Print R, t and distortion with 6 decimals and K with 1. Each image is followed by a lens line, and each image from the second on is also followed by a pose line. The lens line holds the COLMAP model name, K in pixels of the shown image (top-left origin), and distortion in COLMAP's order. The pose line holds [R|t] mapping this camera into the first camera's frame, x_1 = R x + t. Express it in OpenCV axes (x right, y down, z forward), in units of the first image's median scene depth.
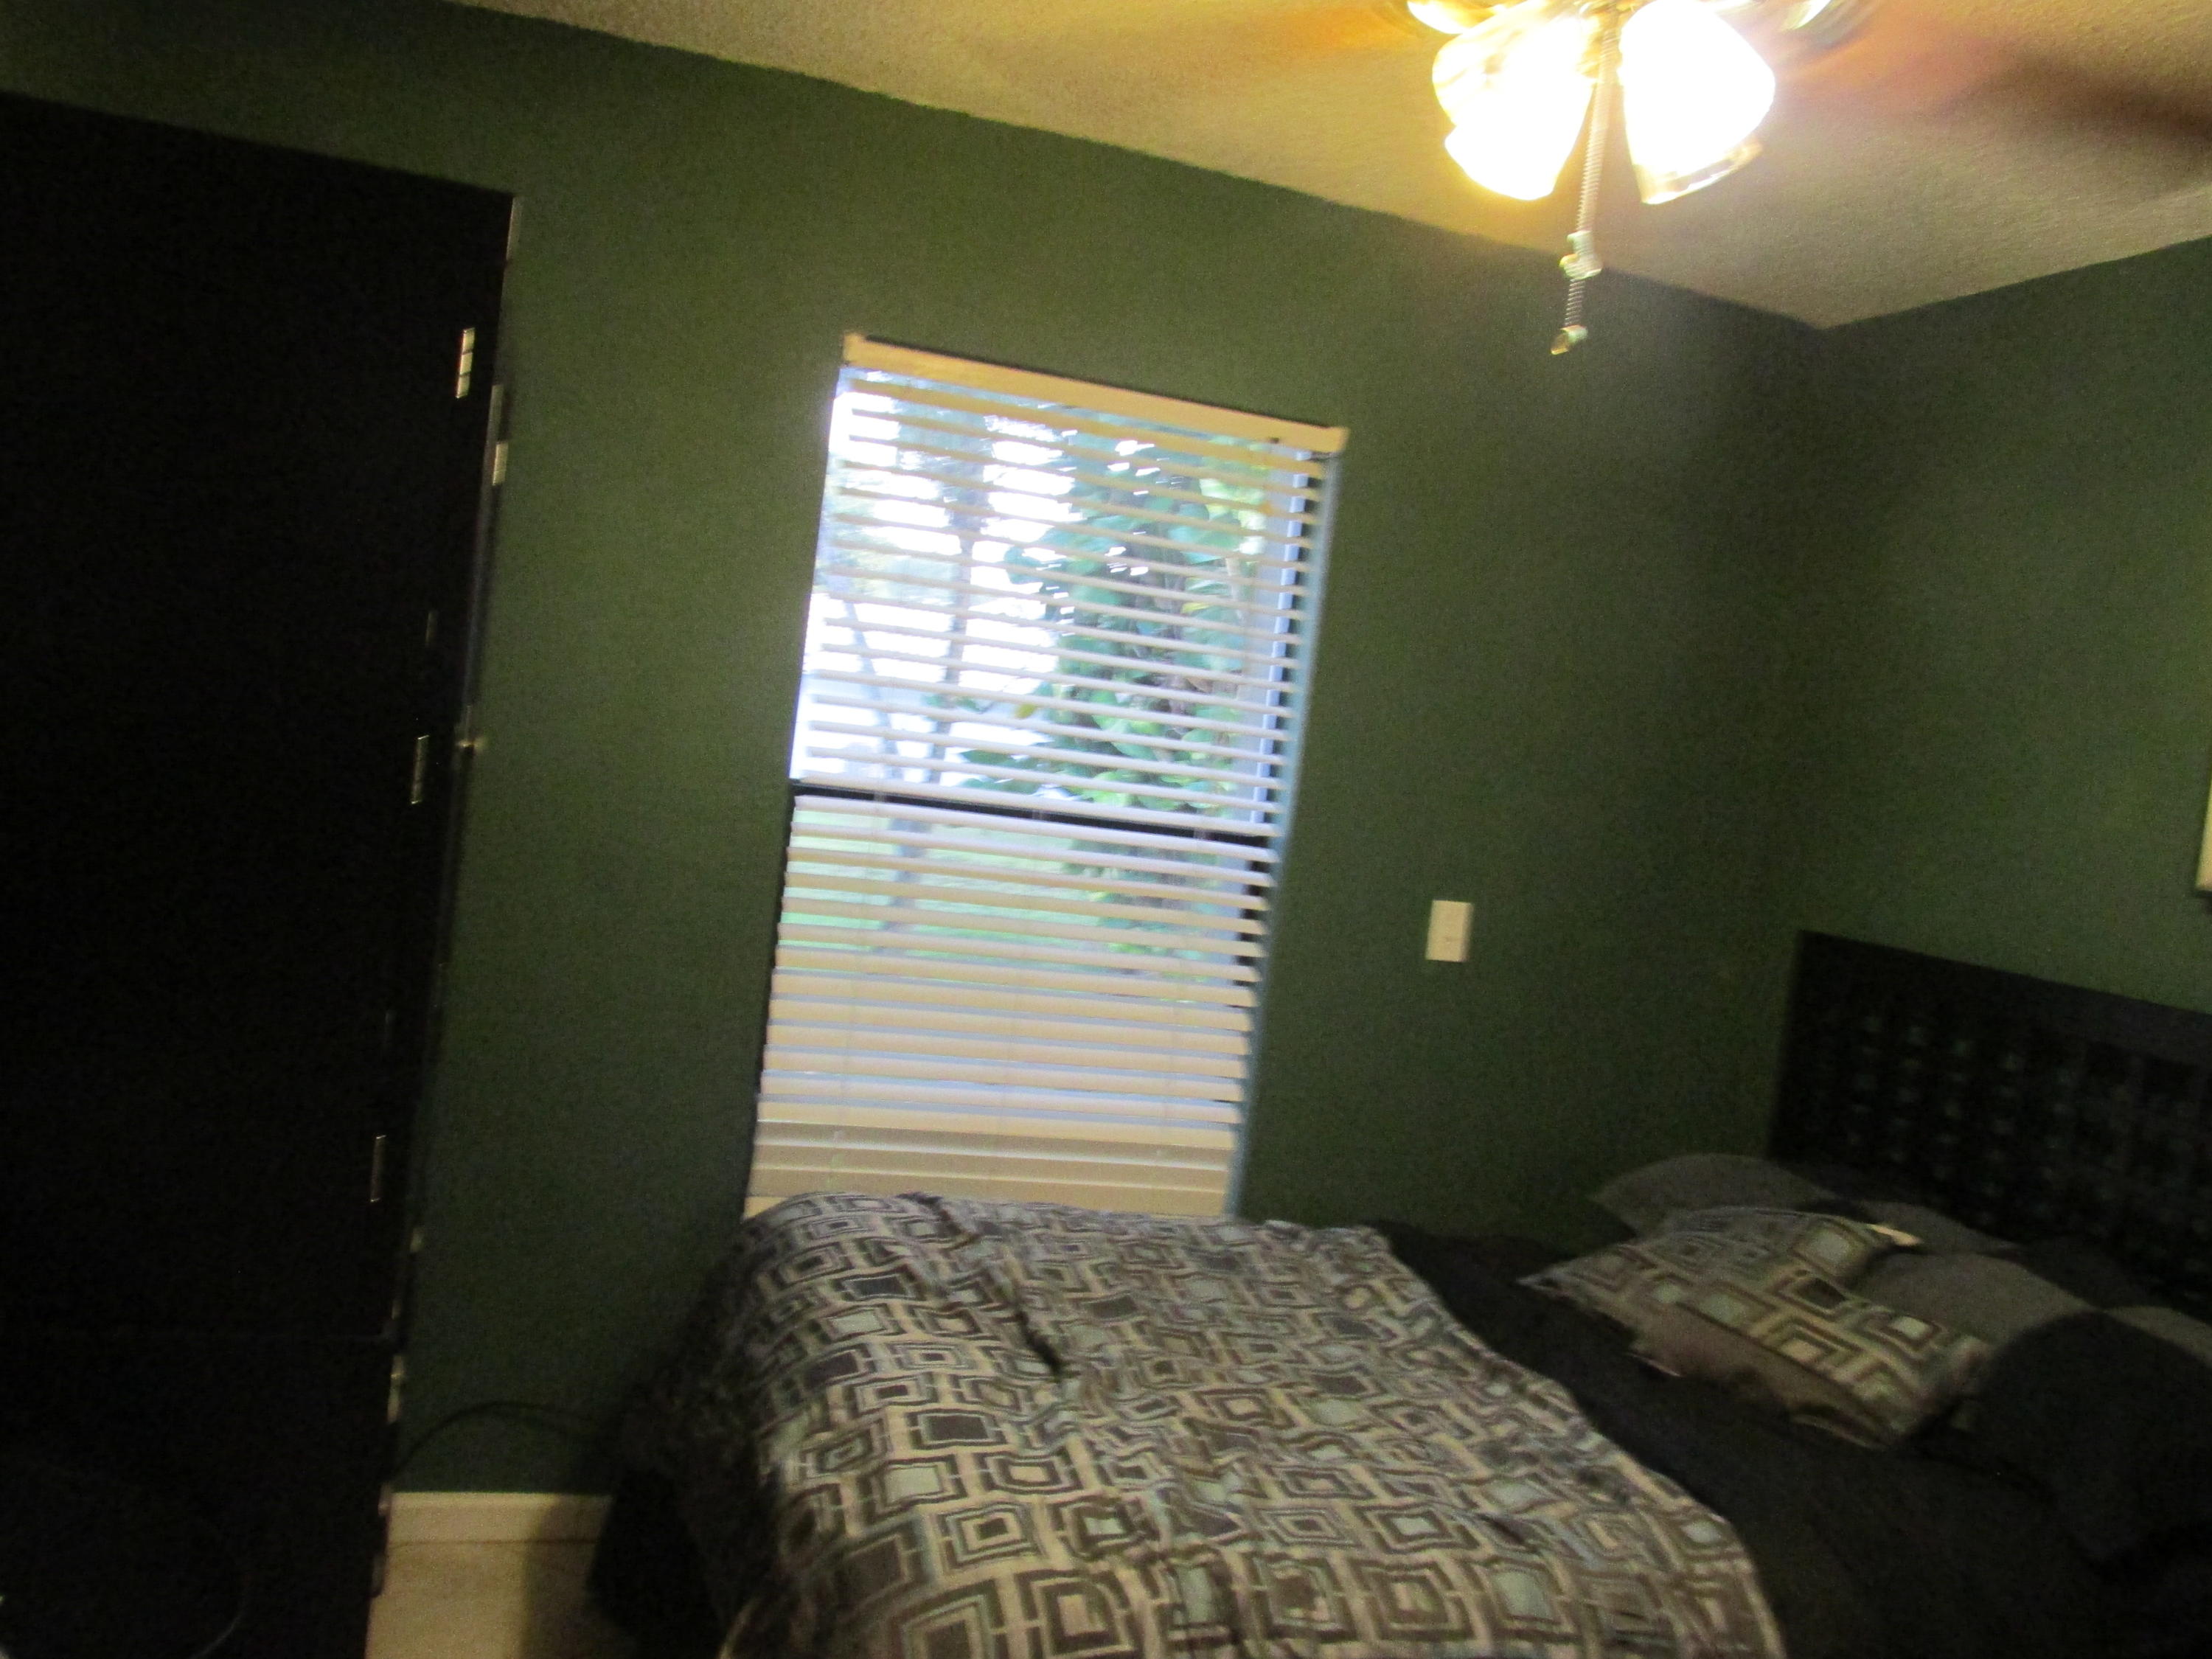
lens RADIAL K [[1836.8, 0, 1090.2], [0, 1836.8, 823.2], [0, 0, 1]] dist [-0.028876, 0.001541]
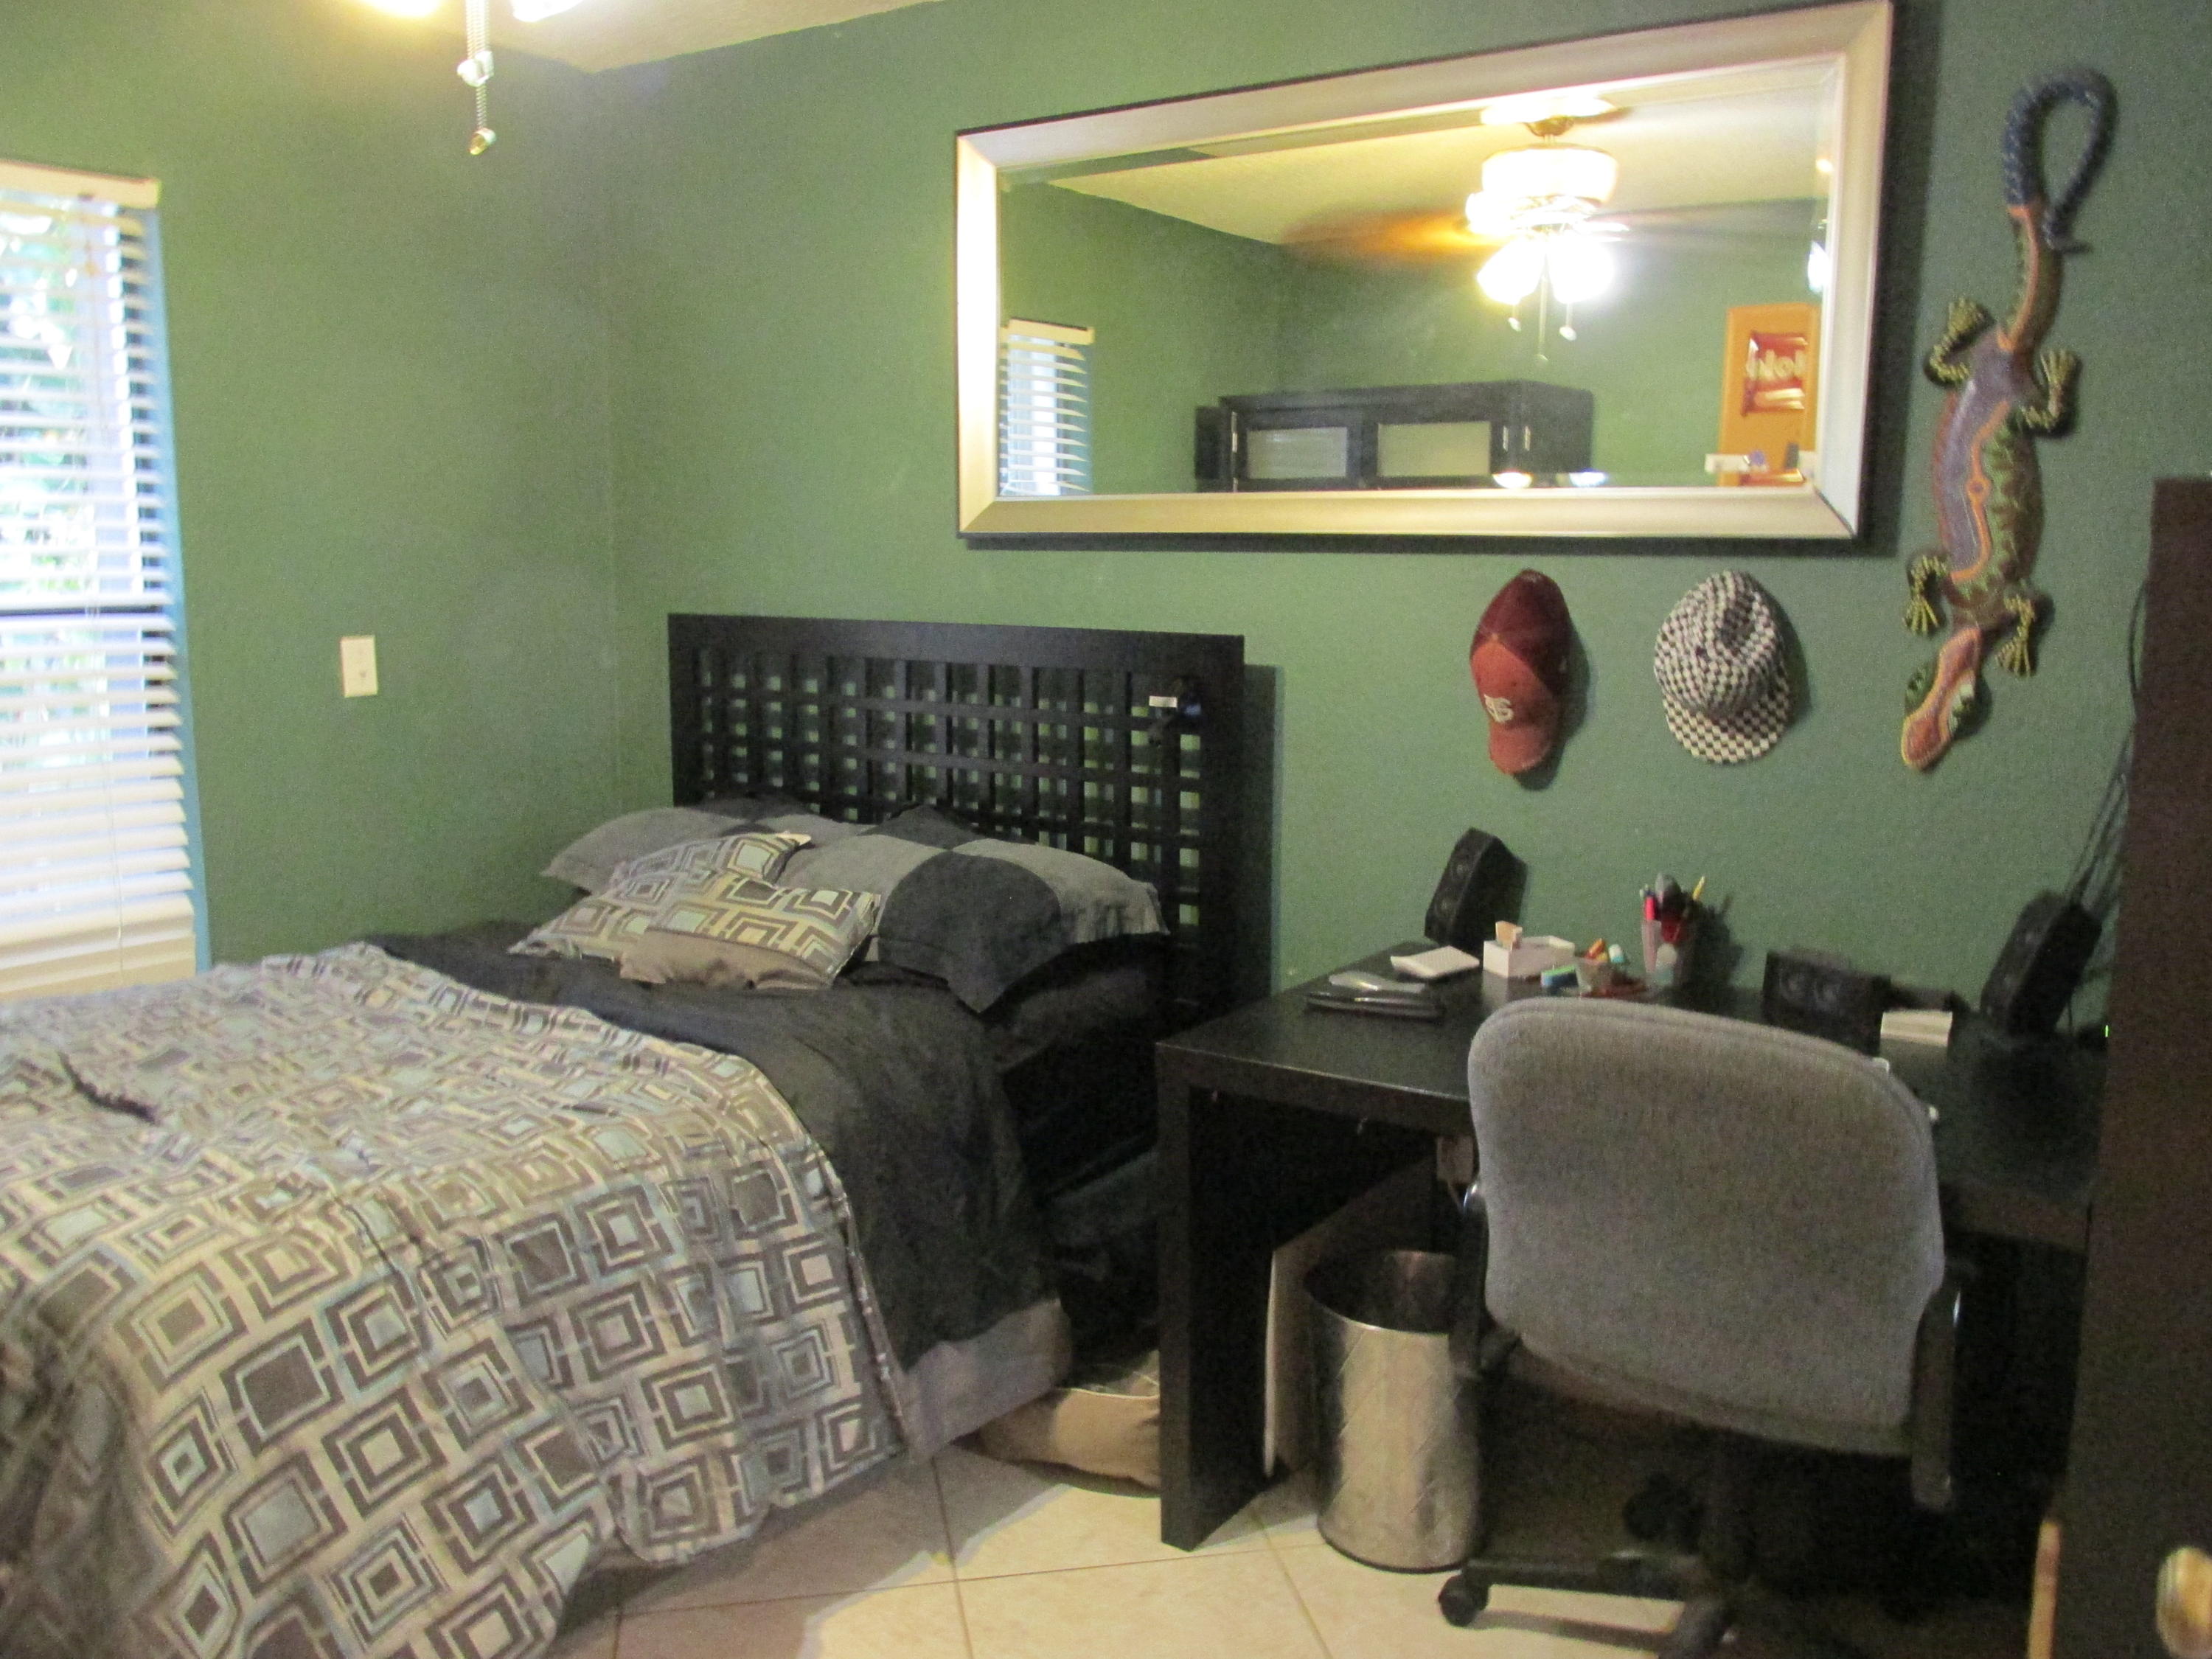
lens RADIAL K [[1836.8, 0, 1098.6], [0, 1836.8, 833.0], [0, 0, 1]] dist [-0.028876, 0.001541]
pose [[0.790508, -0.221985, 0.570807, -0.141030], [0.128968, 0.971439, 0.199182, -0.004680], [-0.598719, -0.083839, 0.796559, -0.167060]]
